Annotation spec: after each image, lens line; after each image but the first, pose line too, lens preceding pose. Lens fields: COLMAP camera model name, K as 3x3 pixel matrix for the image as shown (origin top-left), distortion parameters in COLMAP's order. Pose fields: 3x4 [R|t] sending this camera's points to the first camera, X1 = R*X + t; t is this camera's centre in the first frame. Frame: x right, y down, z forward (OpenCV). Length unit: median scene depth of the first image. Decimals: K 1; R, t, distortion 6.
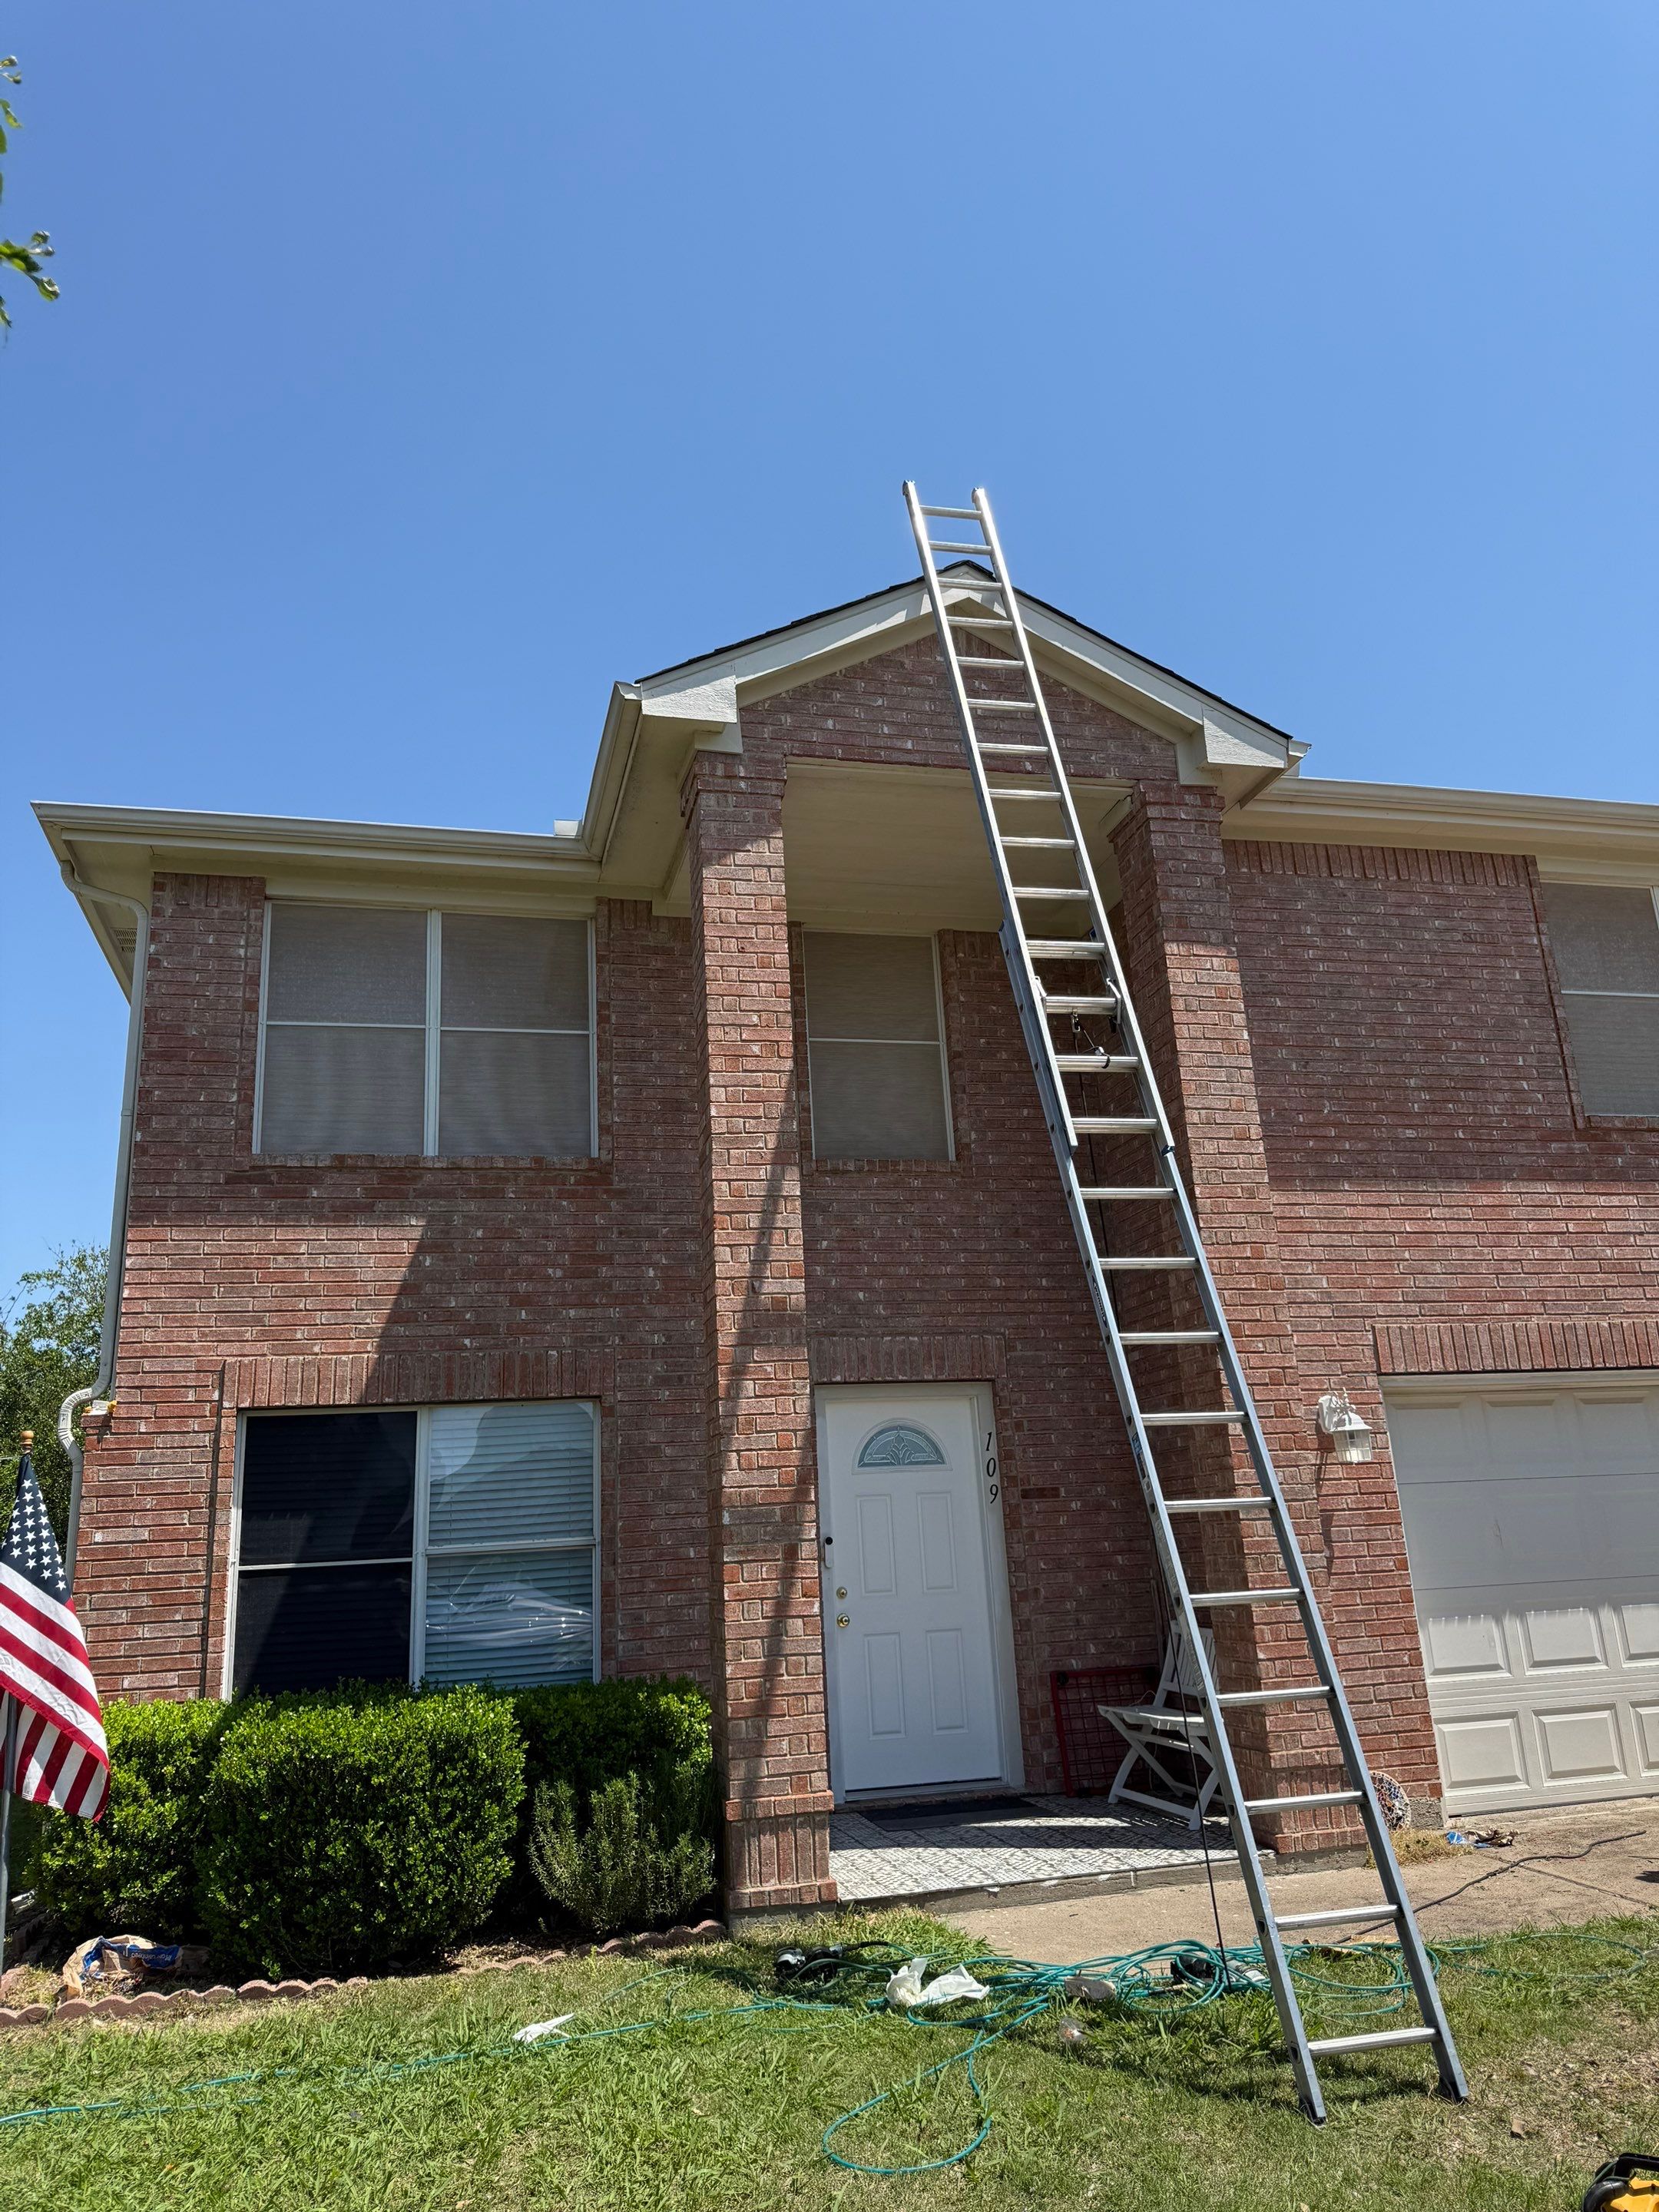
lens RADIAL K [[1677.4, 0, 847.7], [0, 1677.4, 1056.1], [0, 0, 1]] dist [0.166545, -0.368250]
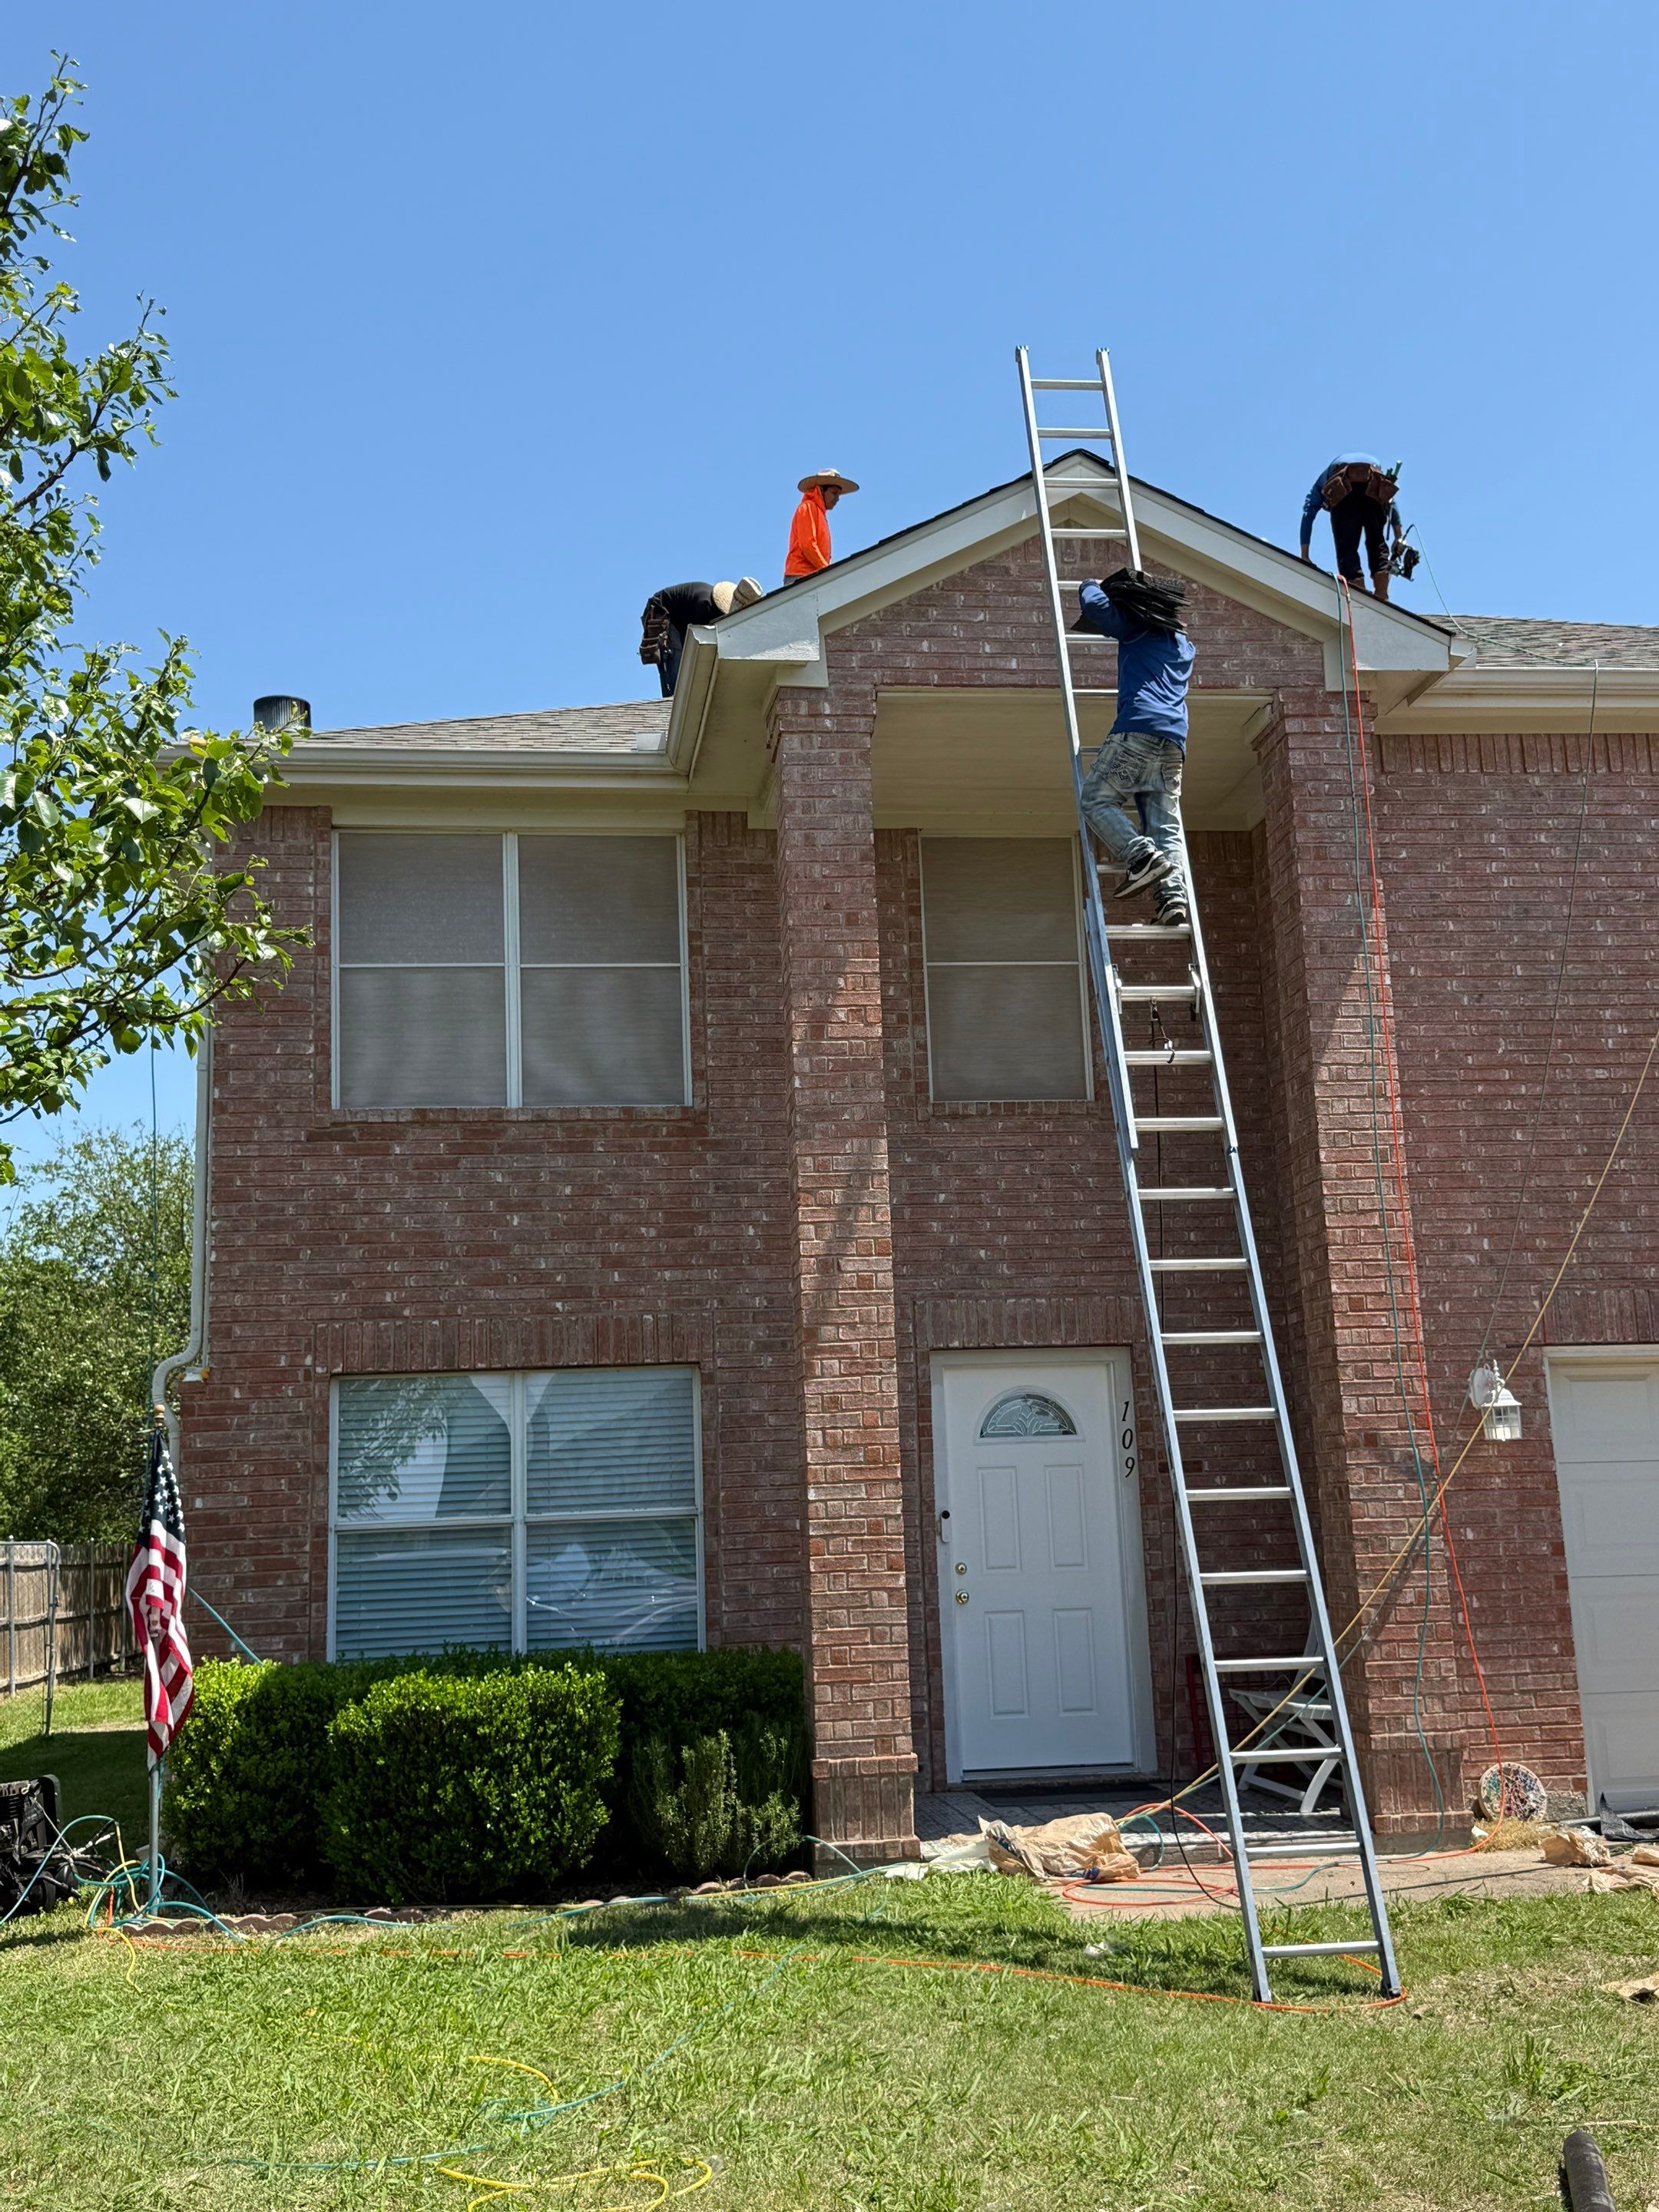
lens RADIAL K [[2237.2, 0, 829.5], [0, 2237.2, 1106.0], [0, 0, 1]] dist [0.102387, 0.004568]
pose [[0.994552, -0.006908, -0.104017, 0.057126], [0.017497, 0.994708, 0.101237, -0.066373], [0.102767, -0.102505, 0.989410, -0.213219]]
